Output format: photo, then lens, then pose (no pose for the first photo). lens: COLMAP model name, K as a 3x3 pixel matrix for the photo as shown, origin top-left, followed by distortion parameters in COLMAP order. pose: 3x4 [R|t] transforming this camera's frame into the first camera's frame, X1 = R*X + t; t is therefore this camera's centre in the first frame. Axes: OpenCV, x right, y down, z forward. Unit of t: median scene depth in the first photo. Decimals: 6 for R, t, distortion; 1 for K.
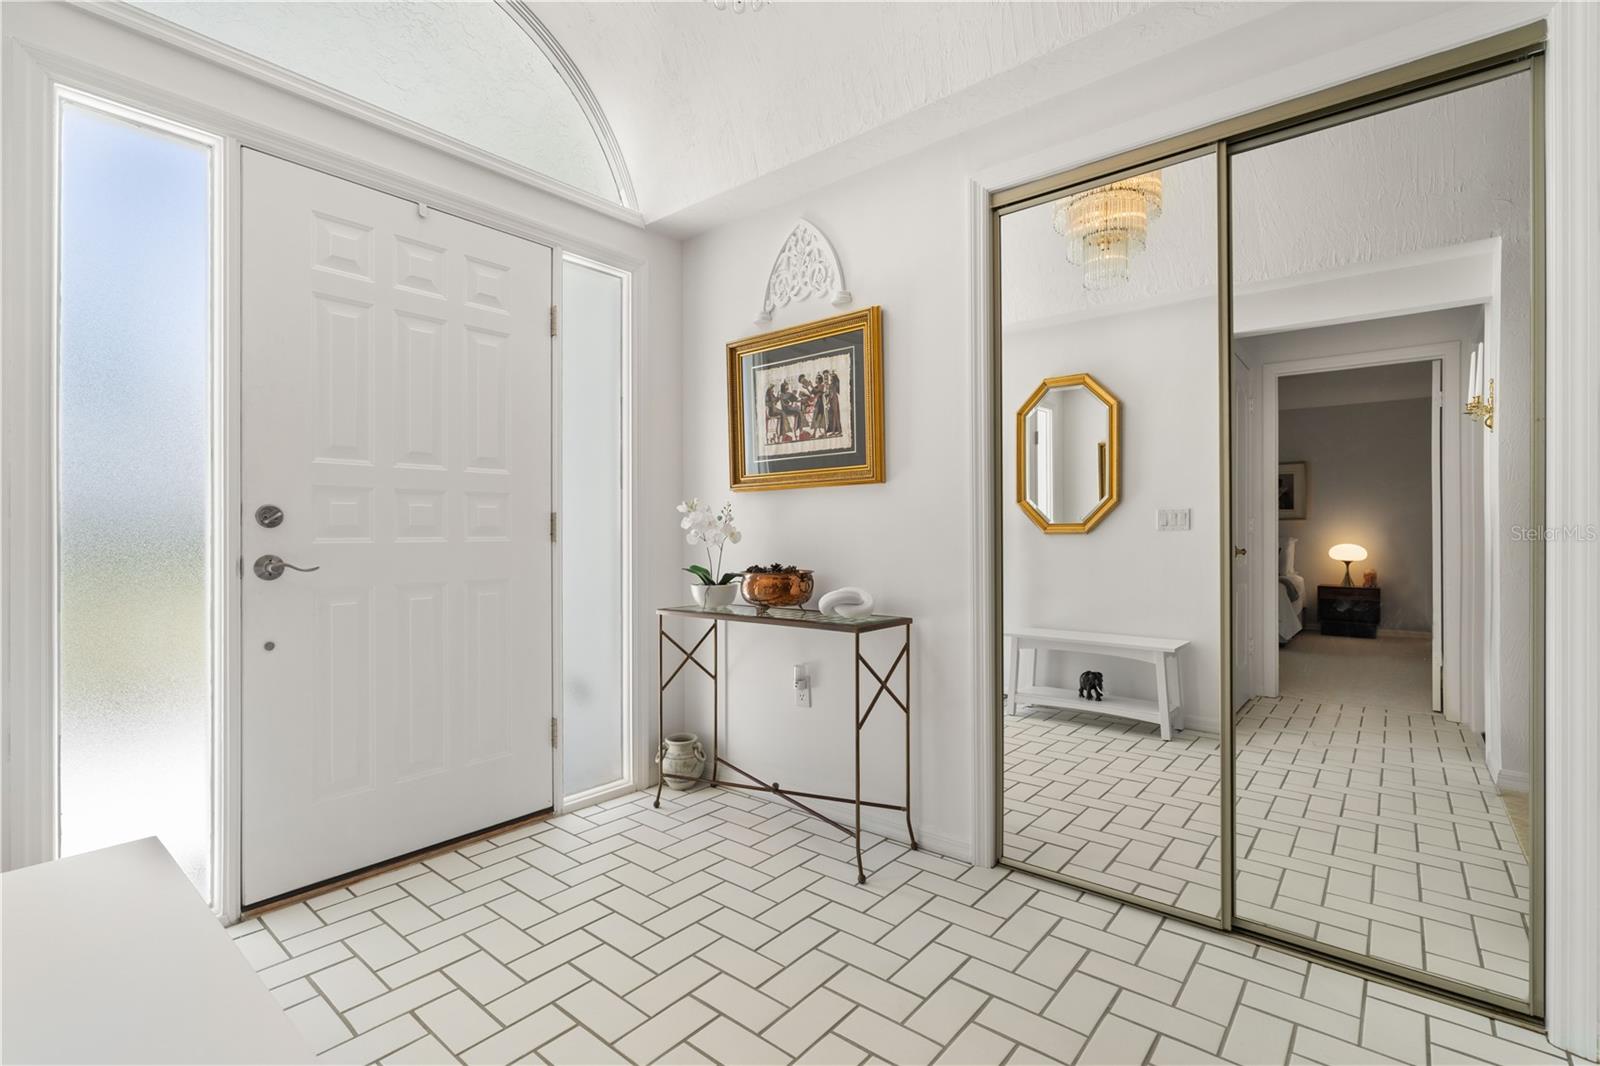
lens RADIAL K [[728.5, 0, 798.6], [0, 728.5, 532.8], [0, 0, 1]] dist [0.004648, 0.000738]
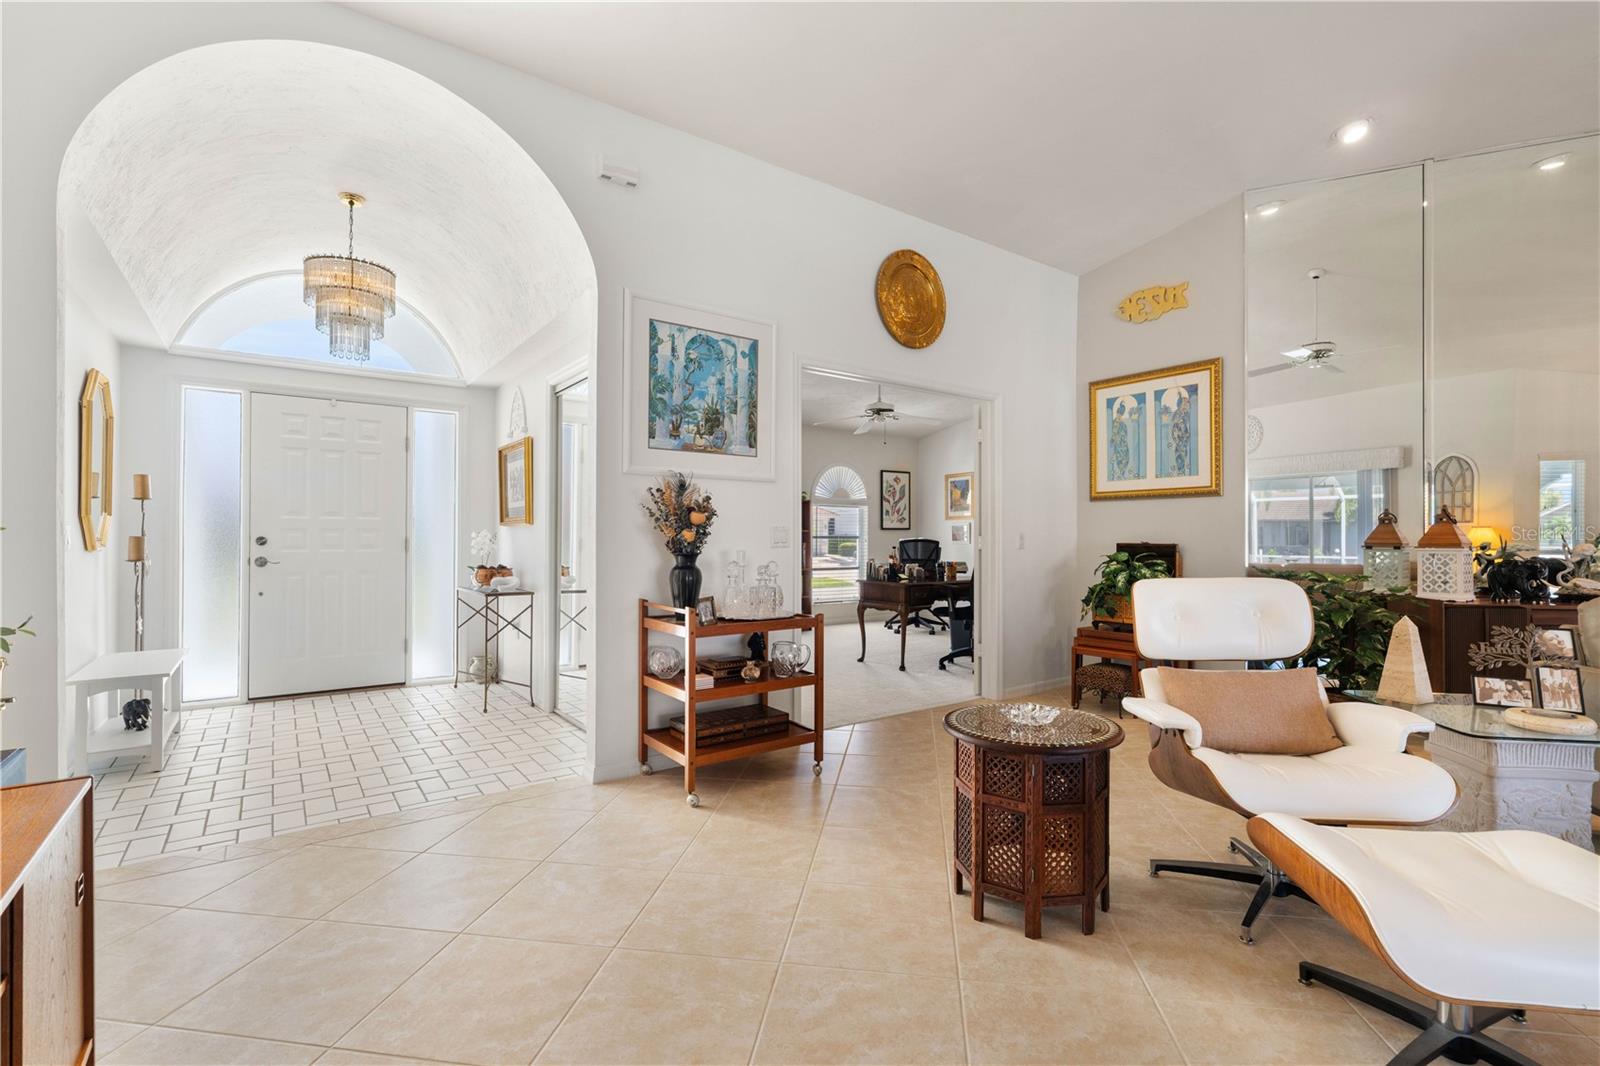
lens RADIAL K [[728.5, 0, 799.7], [0, 728.5, 533.5], [0, 0, 1]] dist [0.004648, 0.000738]
pose [[0.968657, 0.004205, -0.248367, 1.414421], [-0.006512, 0.999943, -0.008468, -0.033140], [0.248318, 0.009820, 0.968629, -0.799568]]
